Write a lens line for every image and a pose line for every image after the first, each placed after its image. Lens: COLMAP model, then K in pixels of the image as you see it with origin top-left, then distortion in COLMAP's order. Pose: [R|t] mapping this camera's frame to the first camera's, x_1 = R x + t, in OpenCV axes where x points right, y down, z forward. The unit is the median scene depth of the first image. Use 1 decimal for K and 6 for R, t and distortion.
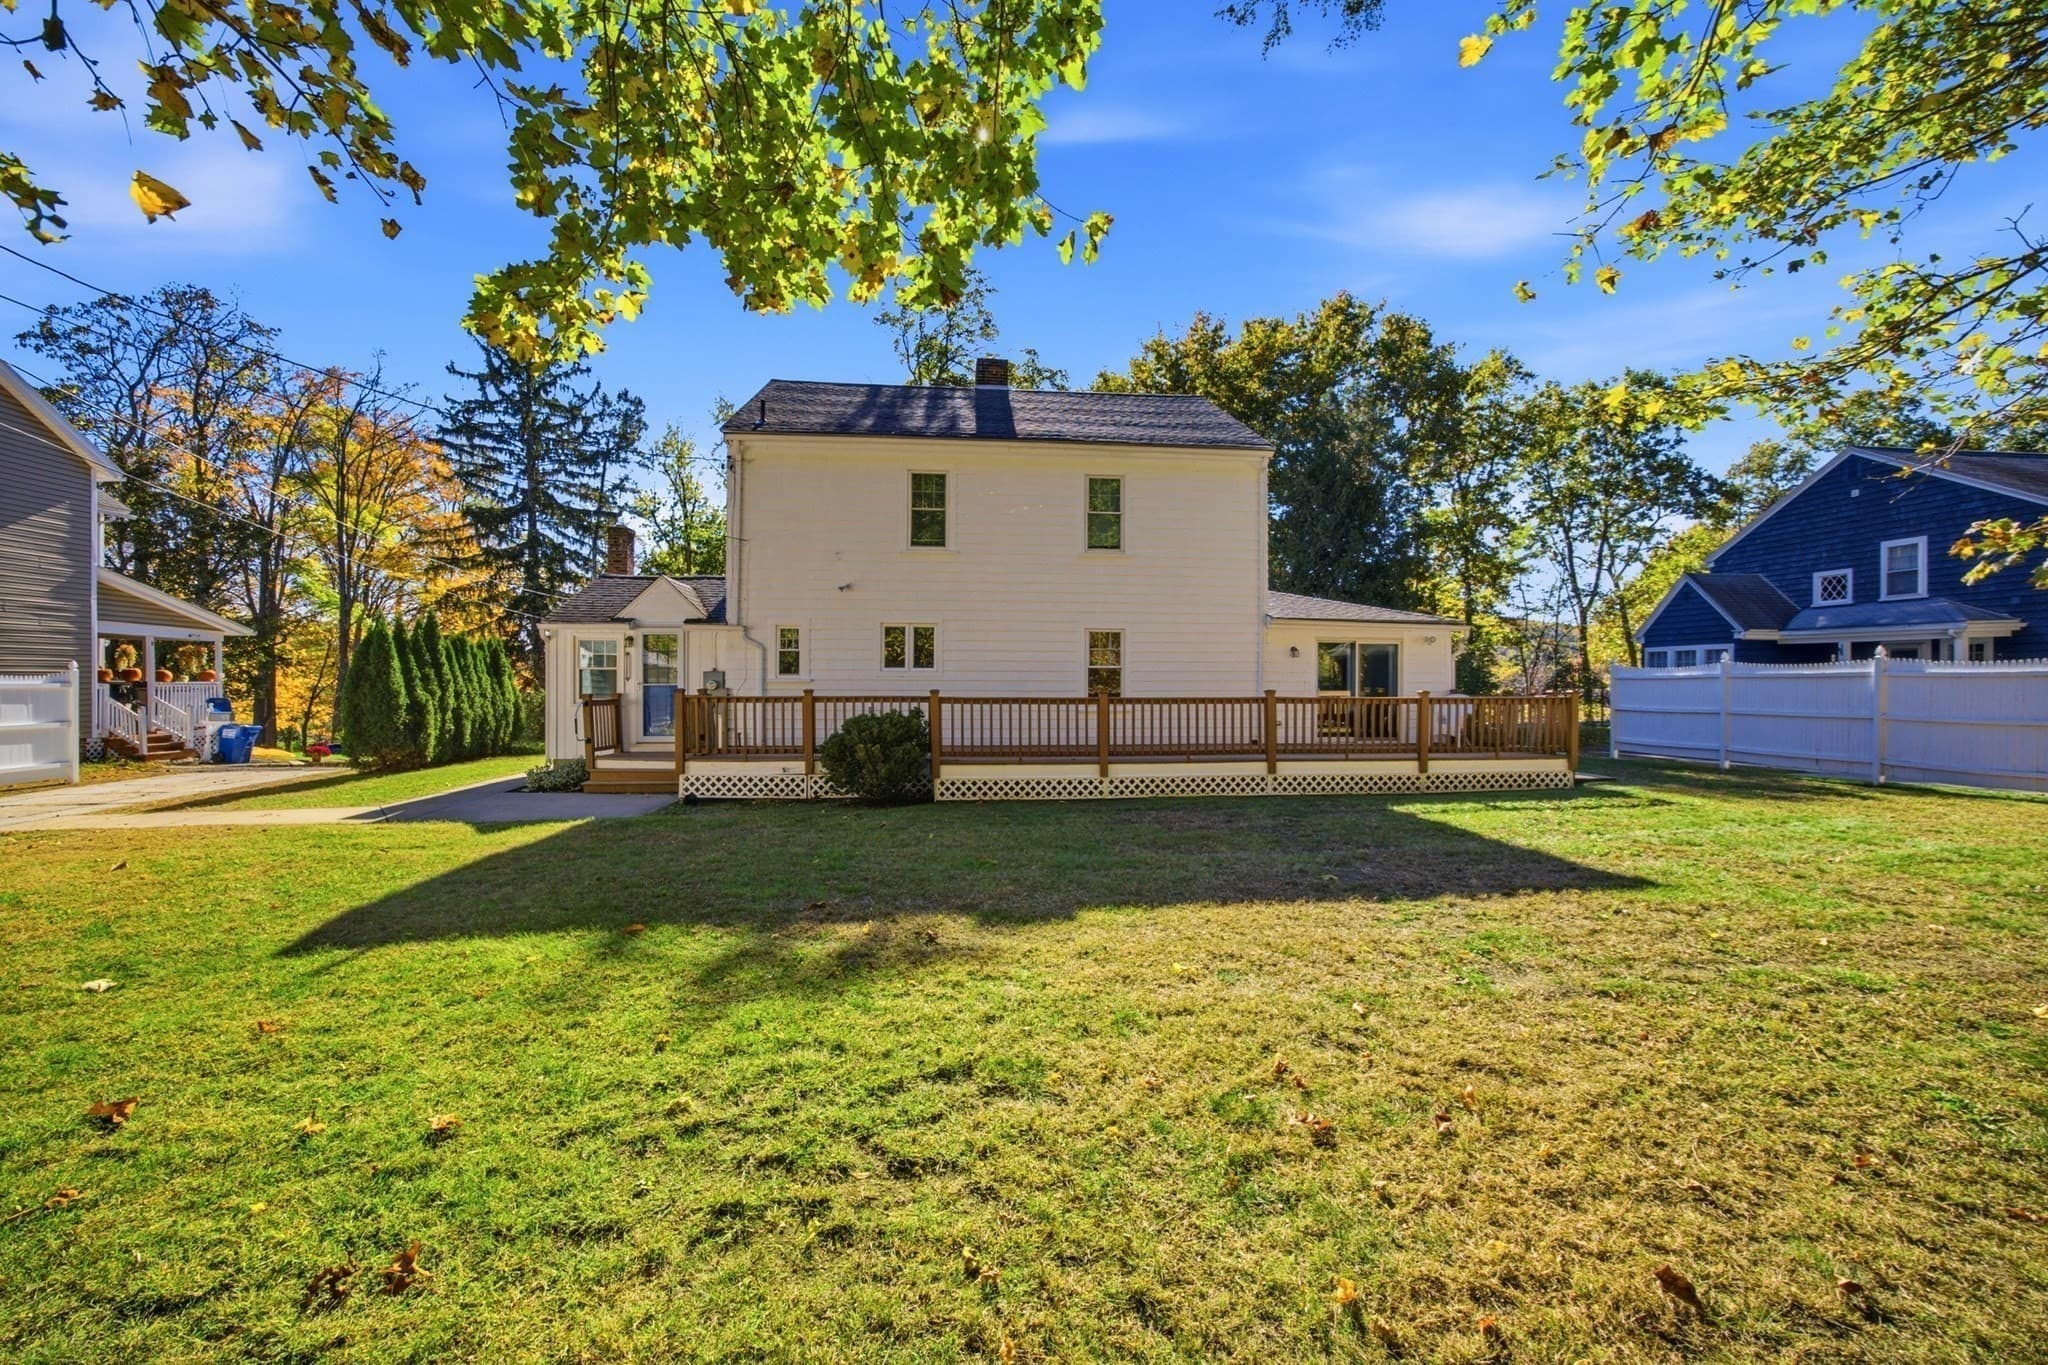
lens RADIAL K [[804.8, 0, 1035.1], [0, 804.8, 671.8], [0, 0, 1]] dist [-0.011196, 0.002277]
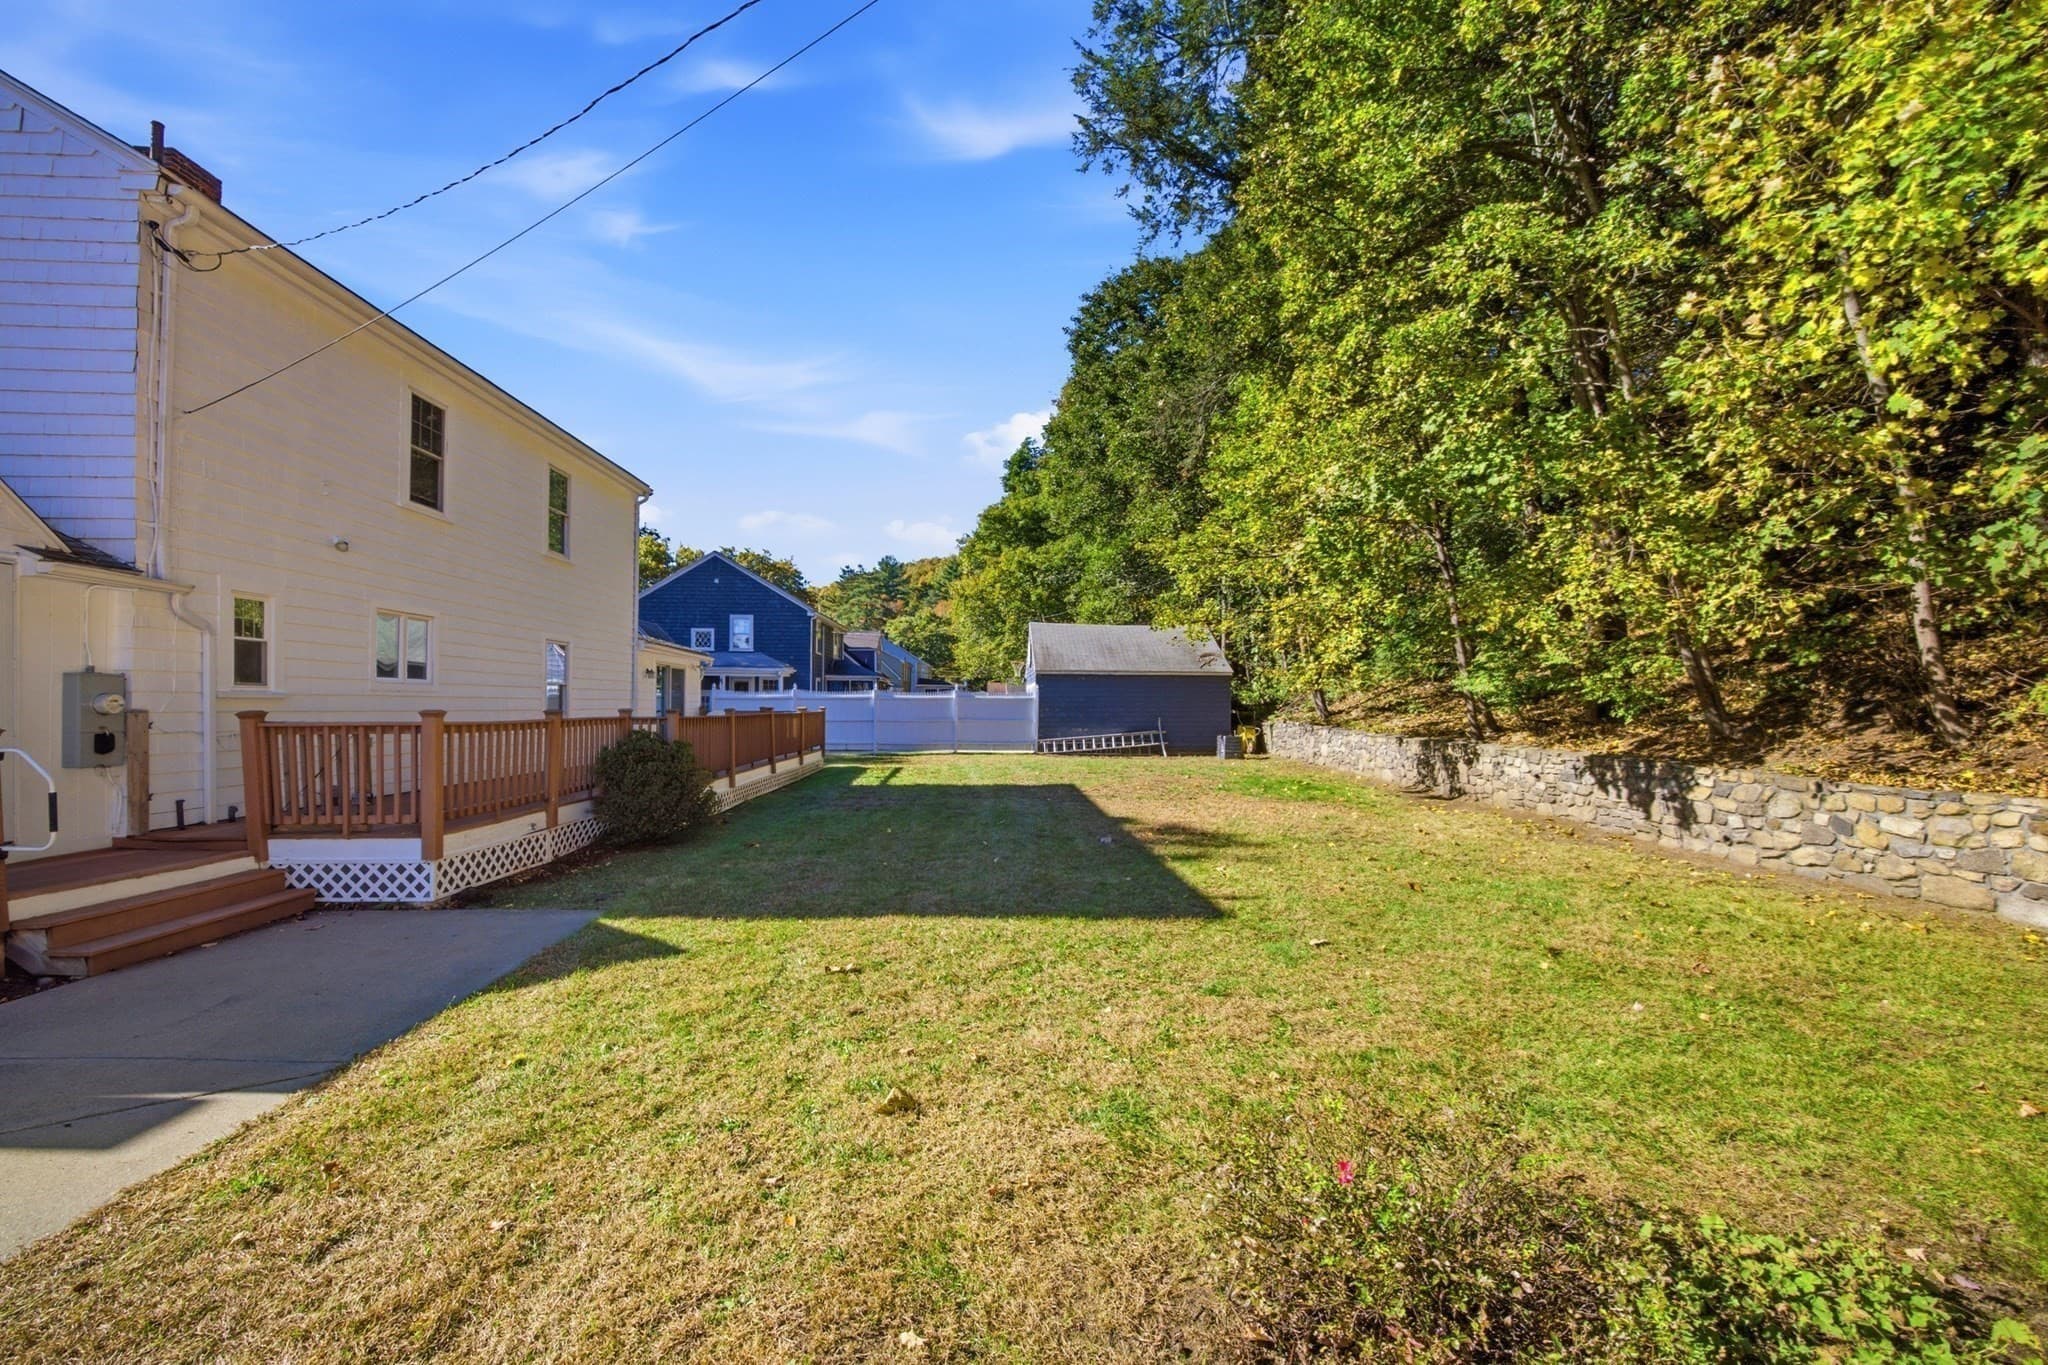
lens RADIAL K [[804.8, 0, 1006.6], [0, 804.8, 700.9], [0, 0, 1]] dist [-0.011196, 0.002277]
pose [[0.081762, 0.004235, 0.996643, -0.786341], [-0.025076, 0.999683, -0.002191, 0.002996], [-0.996336, -0.024813, 0.081843, 0.434064]]
